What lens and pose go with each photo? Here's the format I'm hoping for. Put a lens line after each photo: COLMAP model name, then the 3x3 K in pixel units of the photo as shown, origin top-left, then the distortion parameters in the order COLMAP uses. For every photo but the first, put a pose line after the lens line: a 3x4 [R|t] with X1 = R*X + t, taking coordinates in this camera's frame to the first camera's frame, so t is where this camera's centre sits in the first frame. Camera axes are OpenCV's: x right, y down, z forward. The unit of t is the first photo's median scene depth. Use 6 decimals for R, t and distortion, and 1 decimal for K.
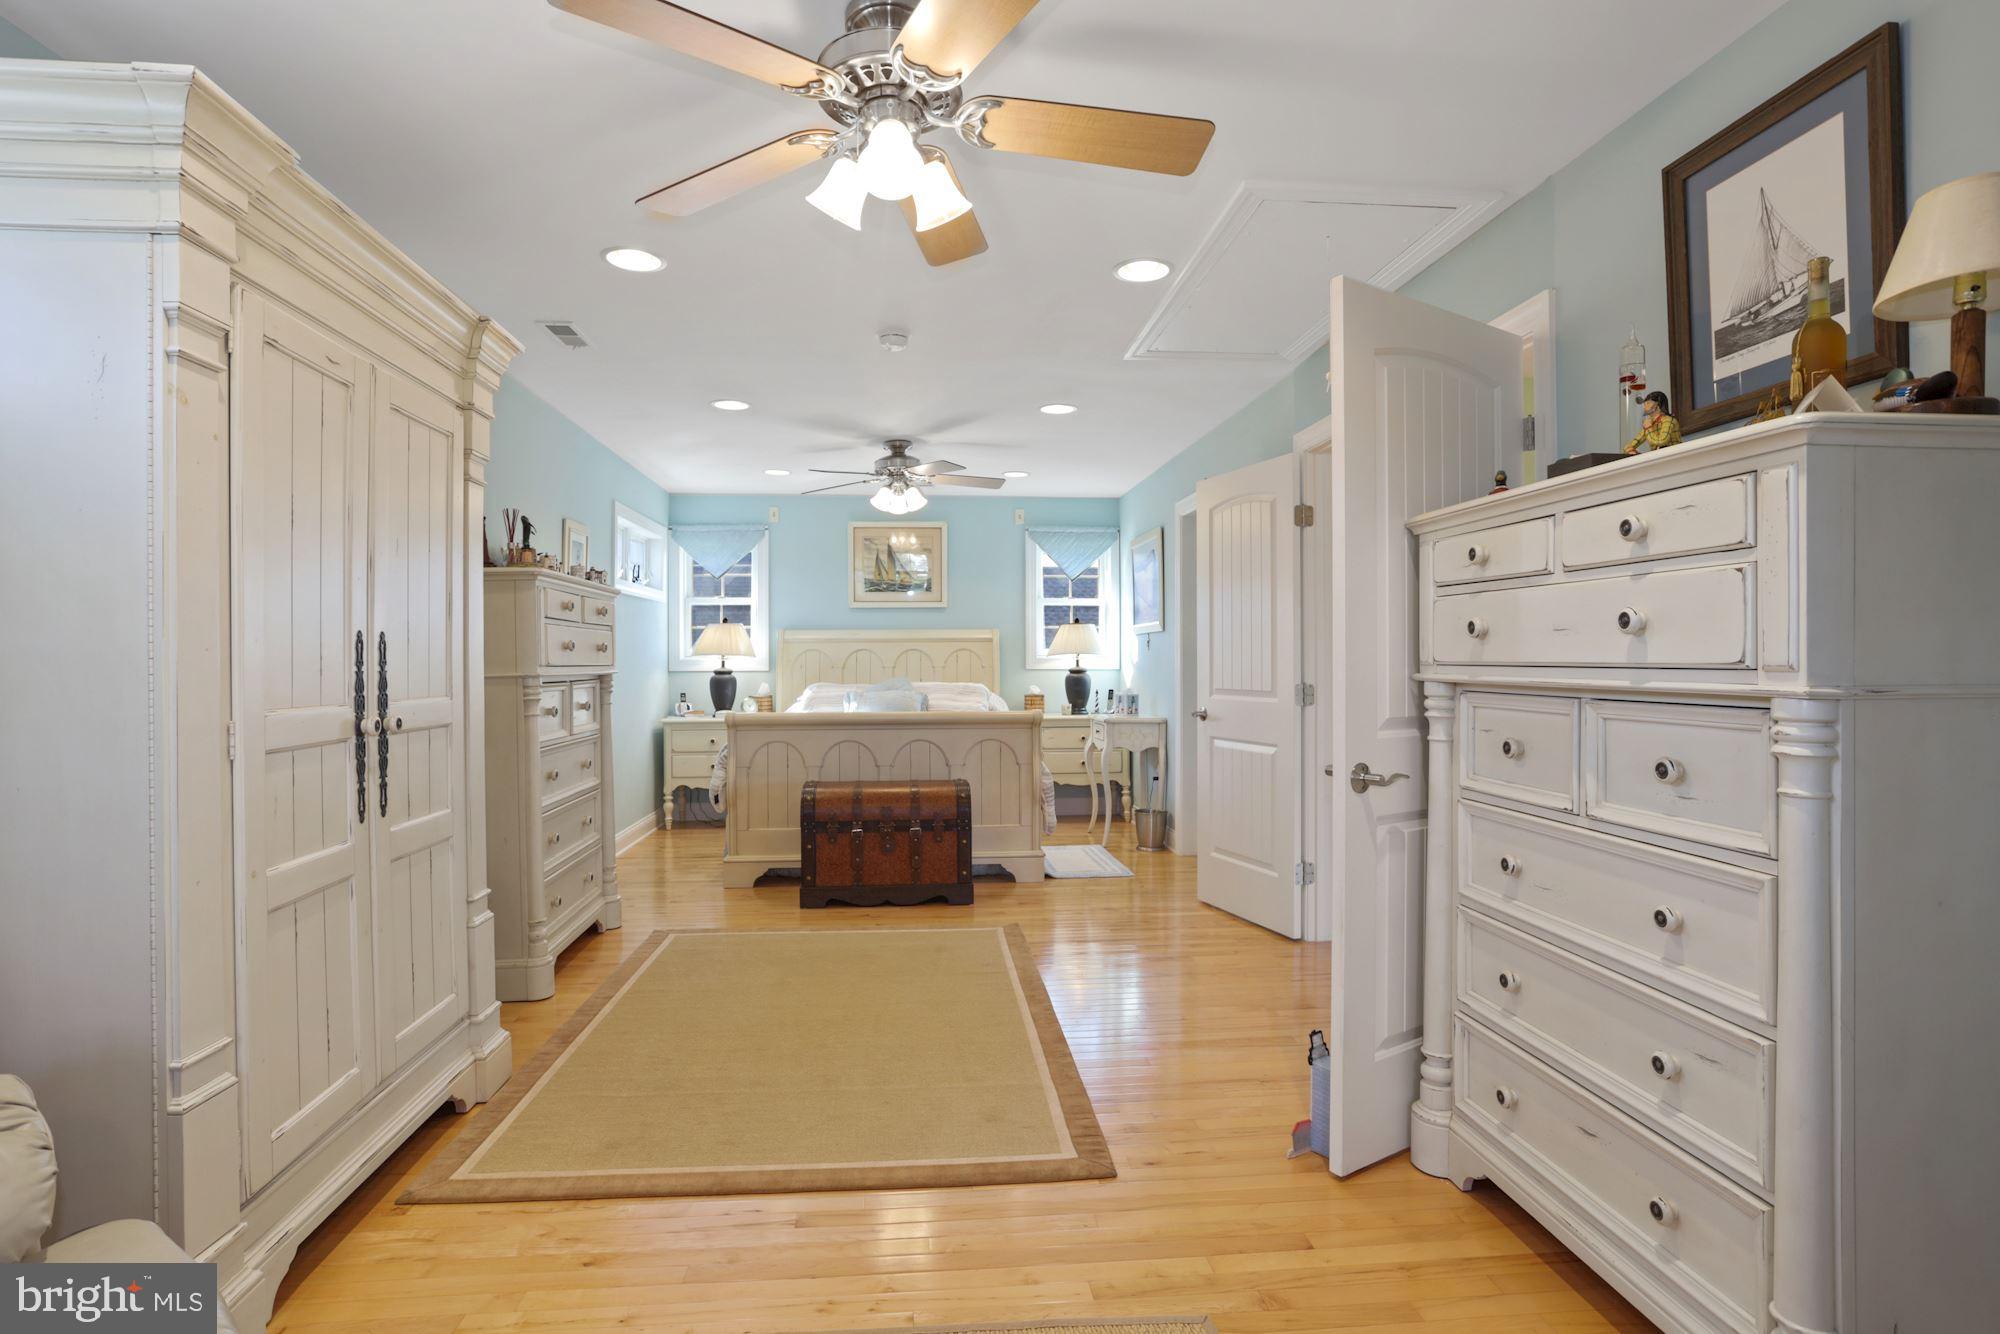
lens RADIAL K [[997.1, 0, 984.7], [0, 997.1, 654.4], [0, 0, 1]] dist [-0.052419, 0.021429]
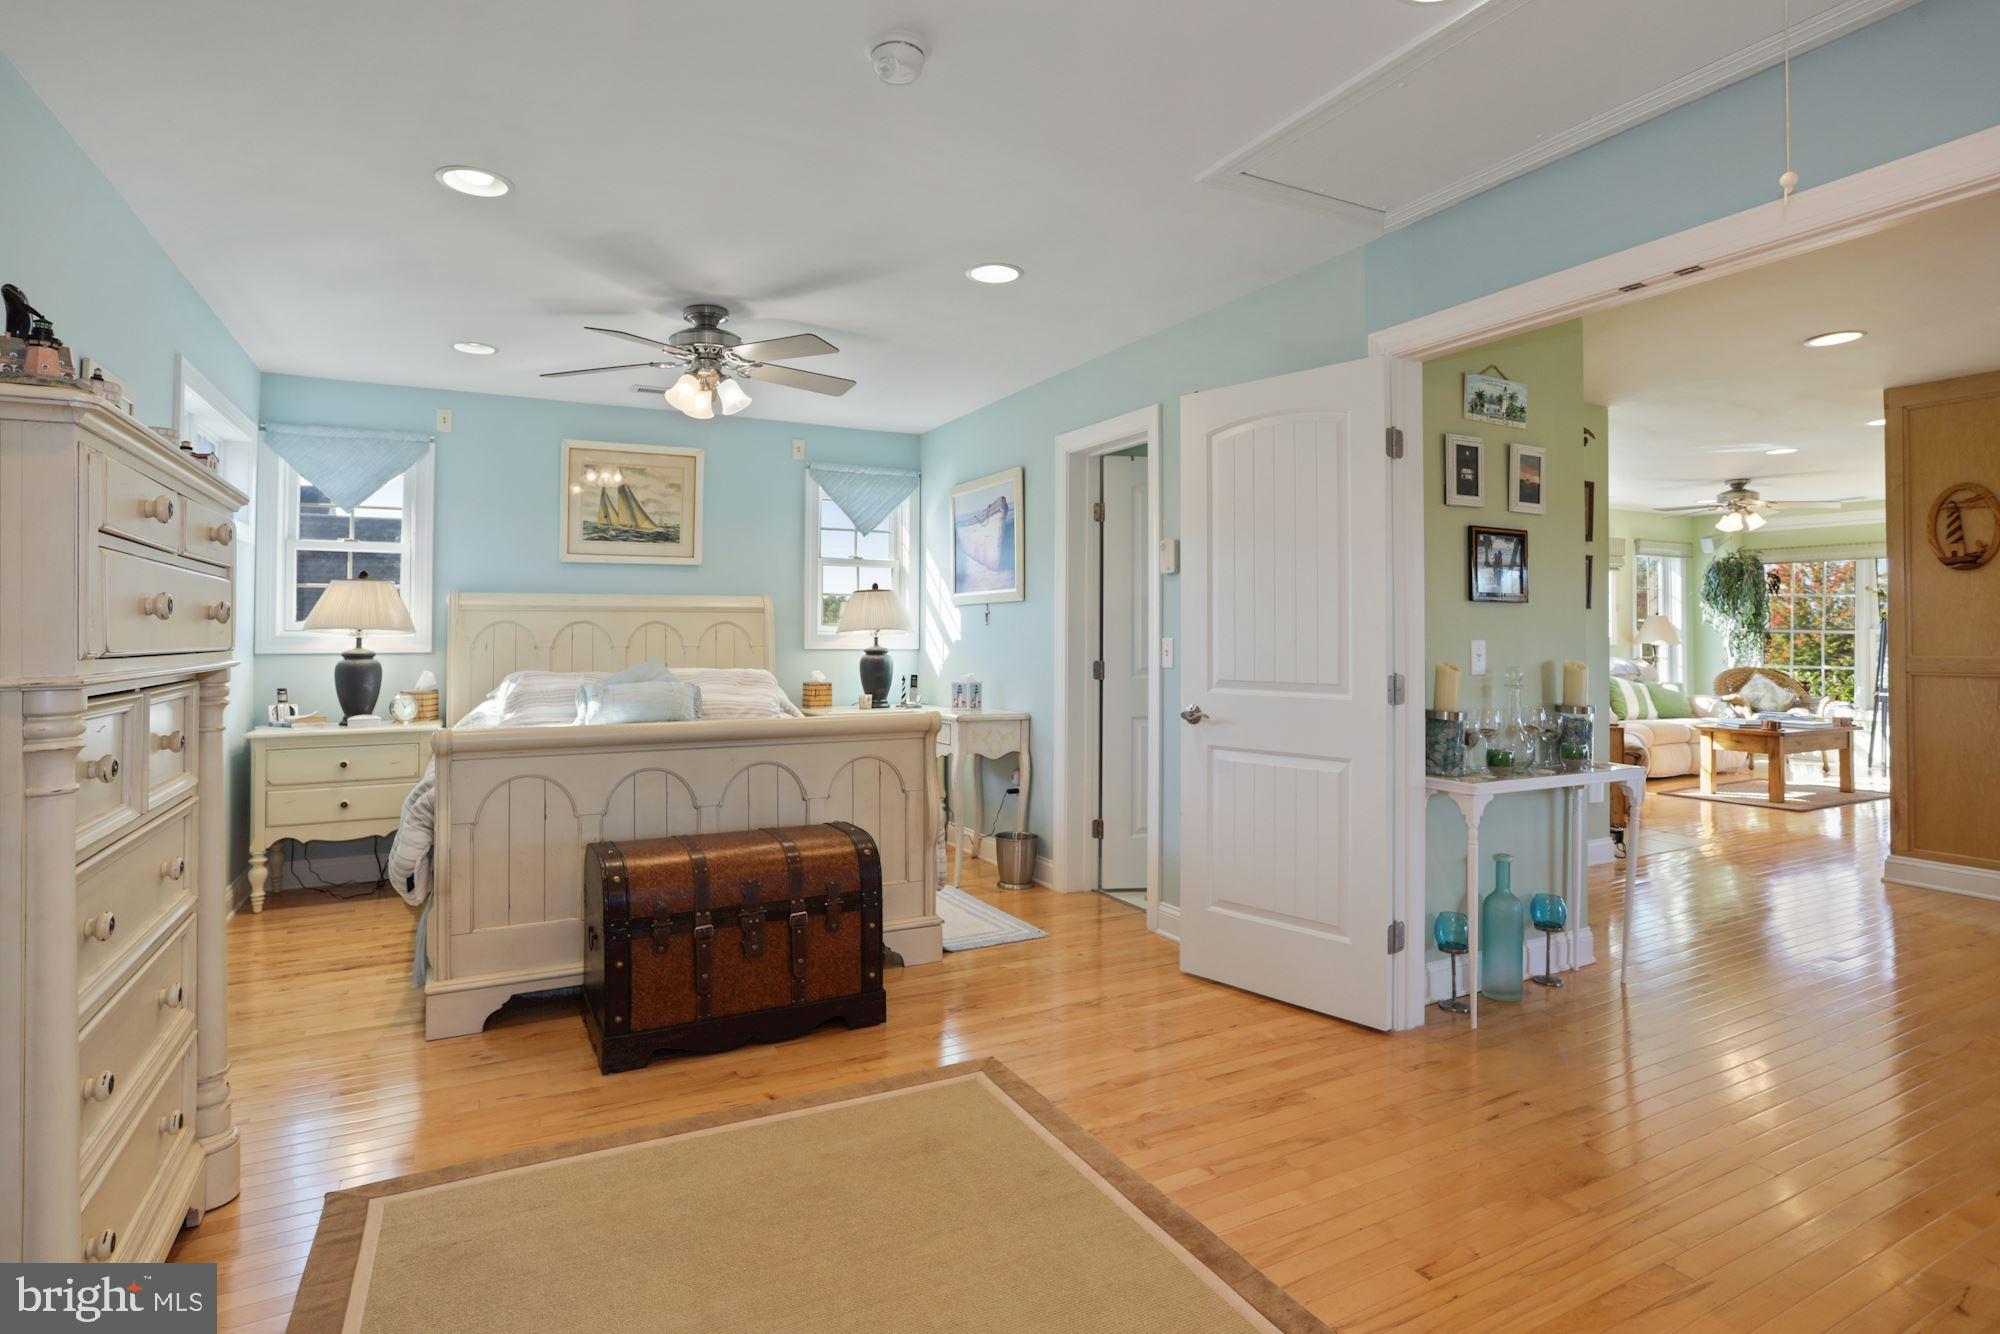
lens RADIAL K [[1007.4, 0, 977.5], [0, 1007.4, 613.5], [0, 0, 1]] dist [-0.040759, 0.023770]
pose [[0.927690, 0.010600, 0.373200, -0.143320], [-0.004658, 0.999848, -0.016821, -0.000280], [-0.373321, 0.013867, 0.927598, 0.272925]]
